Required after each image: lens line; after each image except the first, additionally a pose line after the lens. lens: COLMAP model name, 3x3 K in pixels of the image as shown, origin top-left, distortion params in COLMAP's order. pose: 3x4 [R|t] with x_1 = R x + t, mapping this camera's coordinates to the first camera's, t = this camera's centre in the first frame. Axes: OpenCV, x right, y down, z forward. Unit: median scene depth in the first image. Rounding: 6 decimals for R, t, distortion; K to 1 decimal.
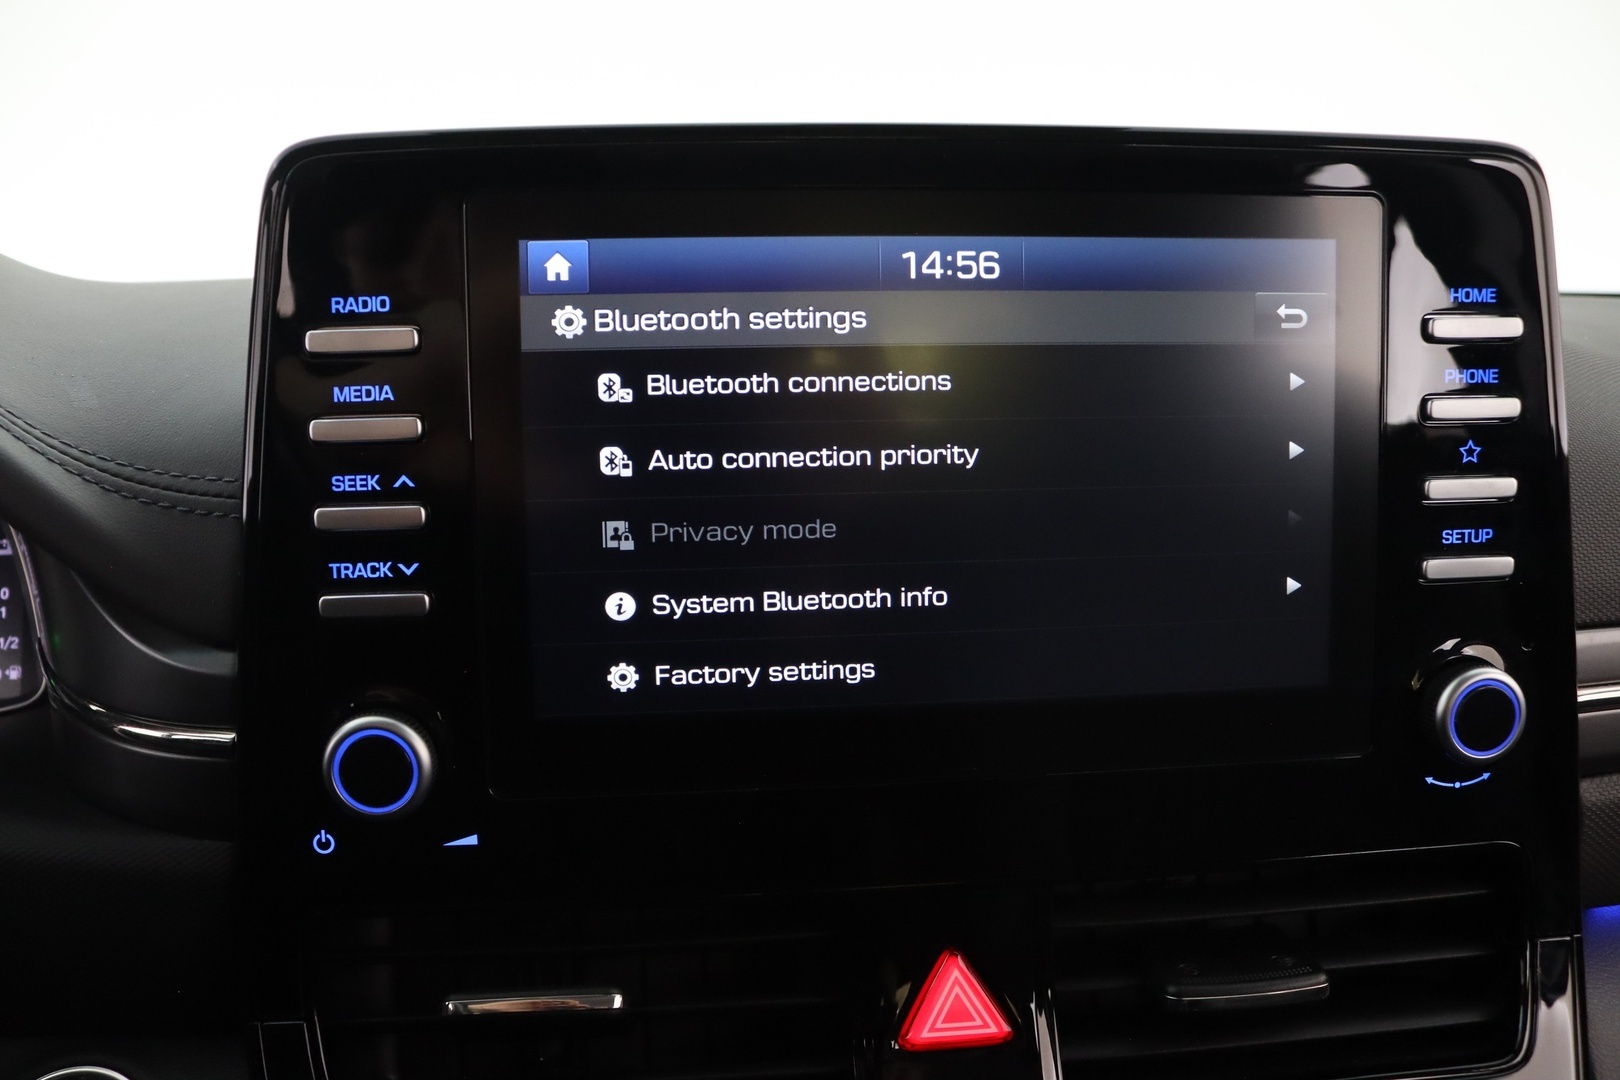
lens RADIAL K [[1335.9, 0, 810.5], [0, 1335.9, 588.0], [0, 0, 1]] dist [-0.131276, 0.103356]
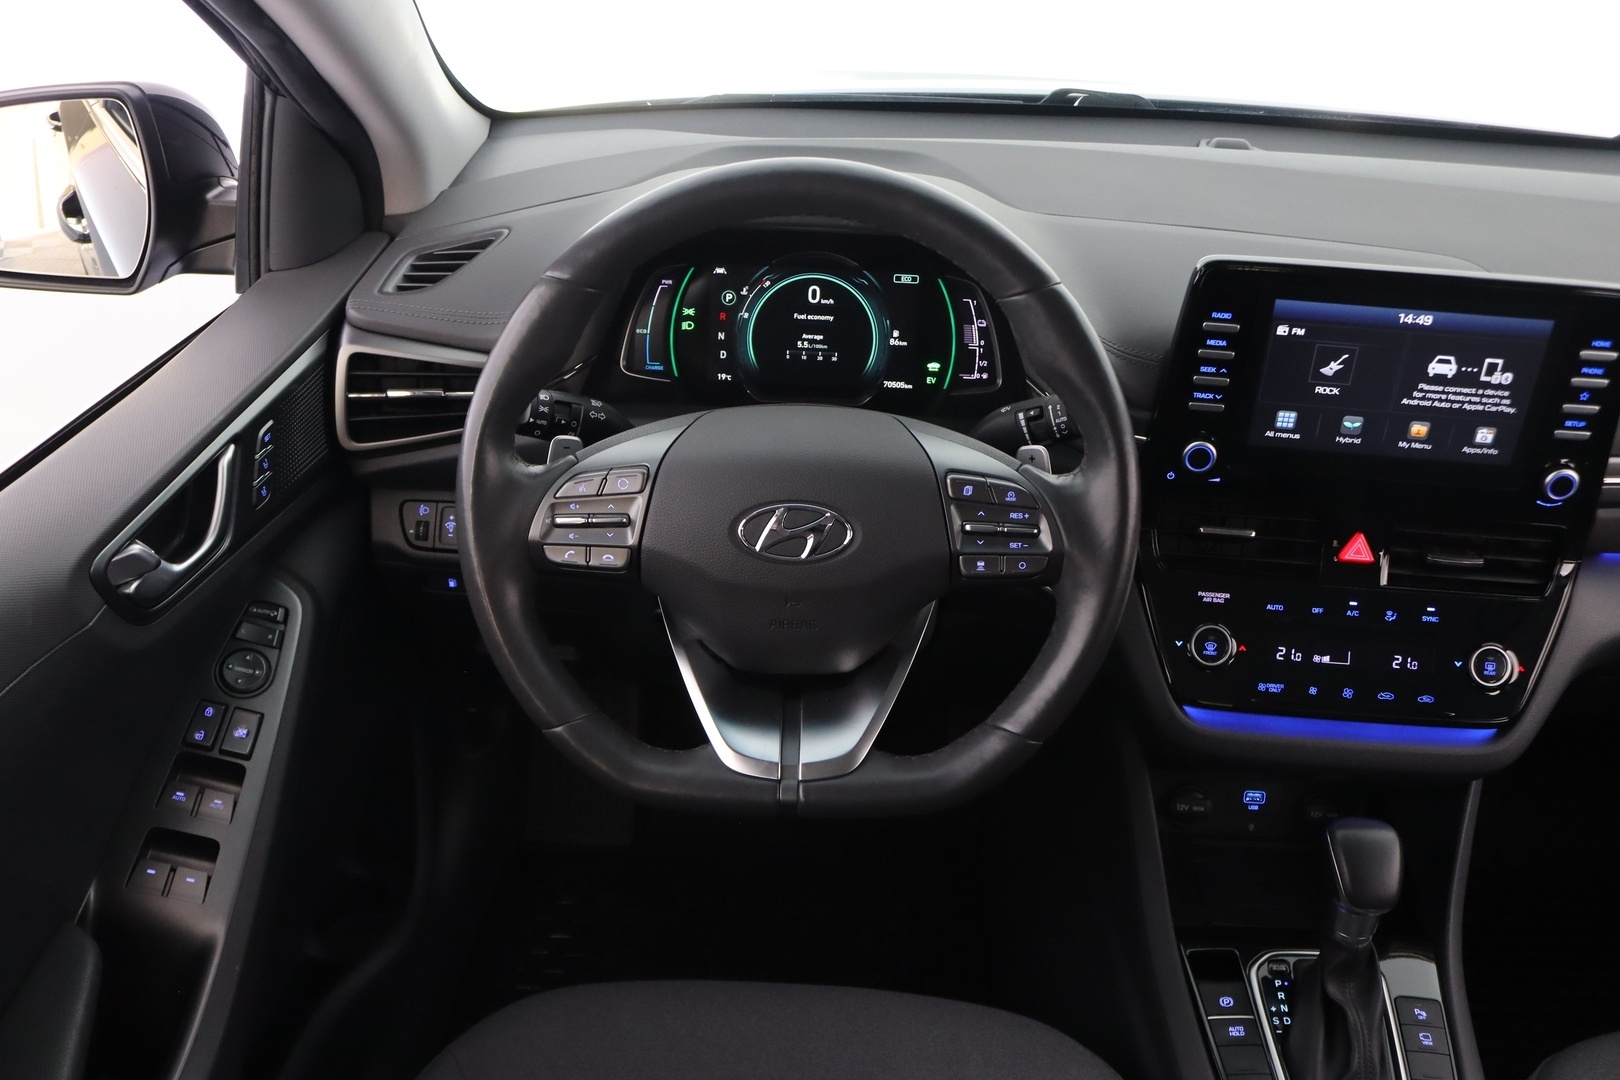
lens RADIAL K [[1335.9, 0, 810.5], [0, 1335.9, 588.0], [0, 0, 1]] dist [-0.131276, 0.103356]
pose [[0.979587, 0.137486, -0.146651, -0.725337], [-0.073964, 0.924873, 0.373014, -0.682501], [0.186918, -0.354552, 0.916163, -2.184095]]
